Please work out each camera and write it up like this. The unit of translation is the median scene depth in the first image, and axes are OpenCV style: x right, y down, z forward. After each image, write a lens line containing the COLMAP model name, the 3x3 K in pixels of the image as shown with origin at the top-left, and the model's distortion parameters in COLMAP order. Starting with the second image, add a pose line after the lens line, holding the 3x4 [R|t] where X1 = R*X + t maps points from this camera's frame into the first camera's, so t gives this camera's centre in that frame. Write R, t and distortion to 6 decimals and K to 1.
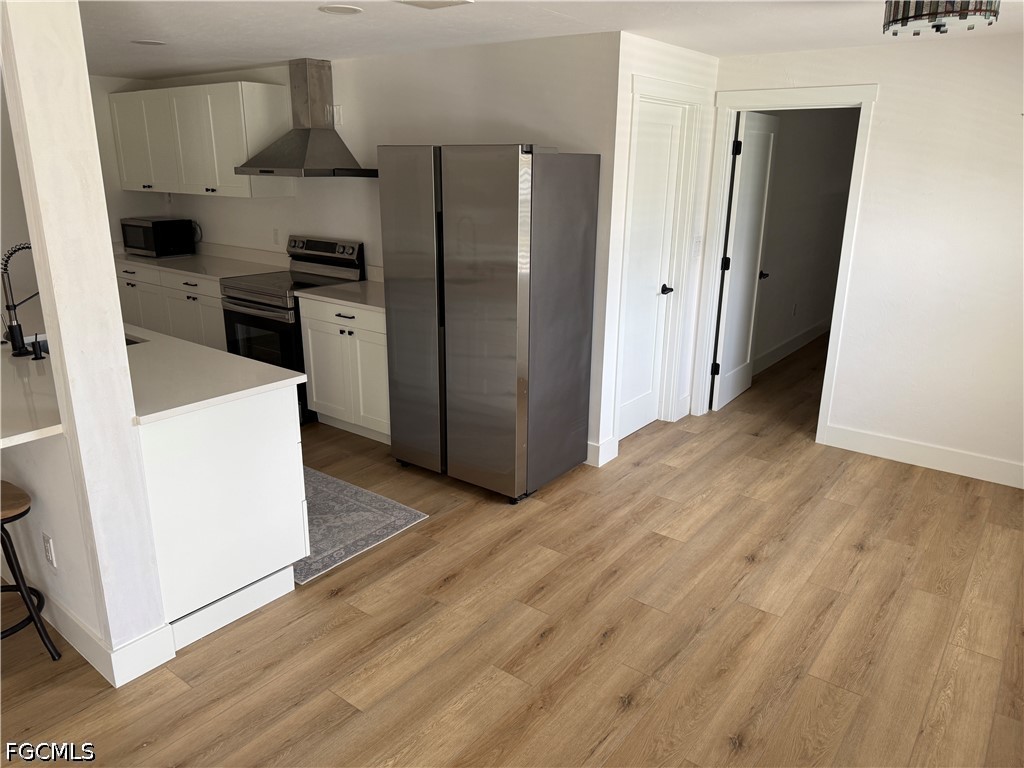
lens RADIAL K [[734.4, 0, 515.7], [0, 734.4, 376.1], [0, 0, 1]] dist [0.044697, -0.024038]
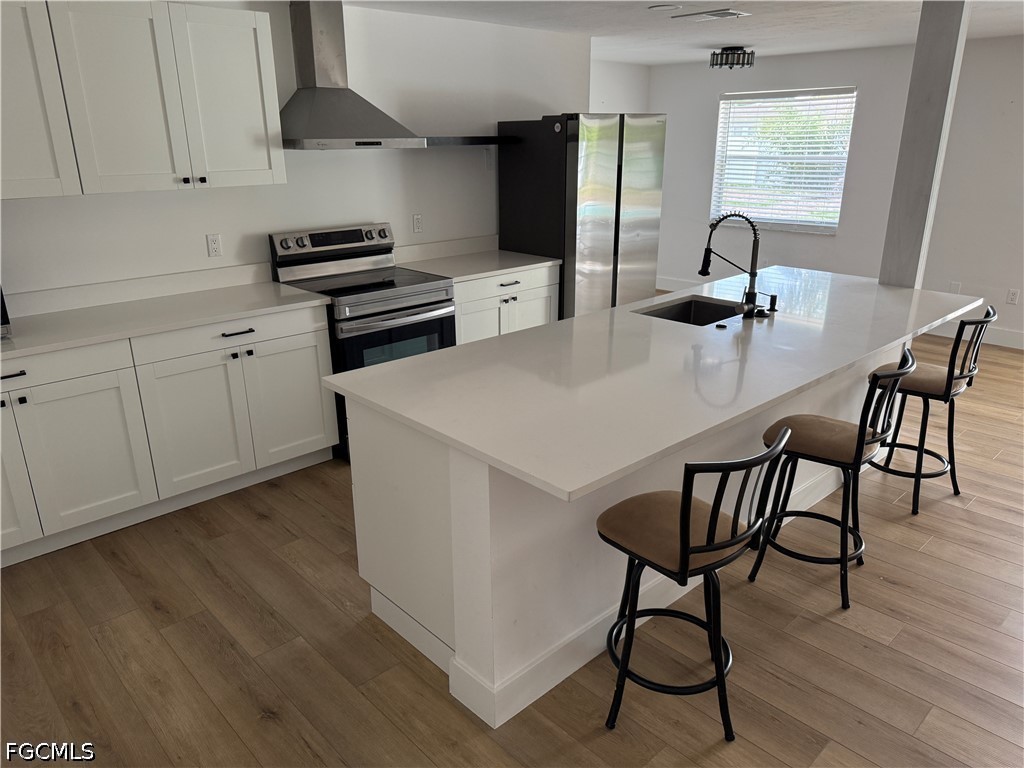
lens RADIAL K [[734.4, 0, 519.1], [0, 734.4, 386.9], [0, 0, 1]] dist [0.044697, -0.024038]
pose [[0.145539, -0.337576, 0.929979, -1.119993], [0.278493, 0.915957, 0.288902, -0.220096], [-0.949347, 0.216946, 0.227320, 0.719720]]
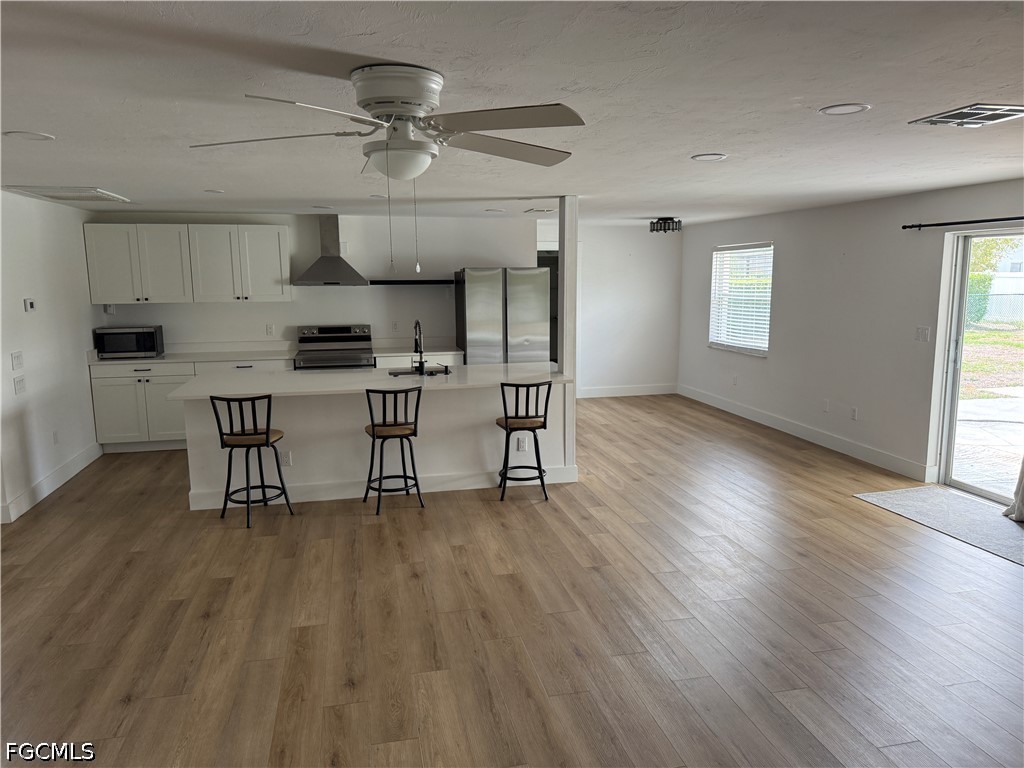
lens RADIAL K [[734.4, 0, 519.6], [0, 734.4, 383.6], [0, 0, 1]] dist [0.044697, -0.024038]
pose [[0.639952, -0.134963, 0.756469, -1.282566], [0.226591, 0.973825, -0.017948, 0.050032], [-0.734246, 0.182895, 0.653783, -0.277346]]
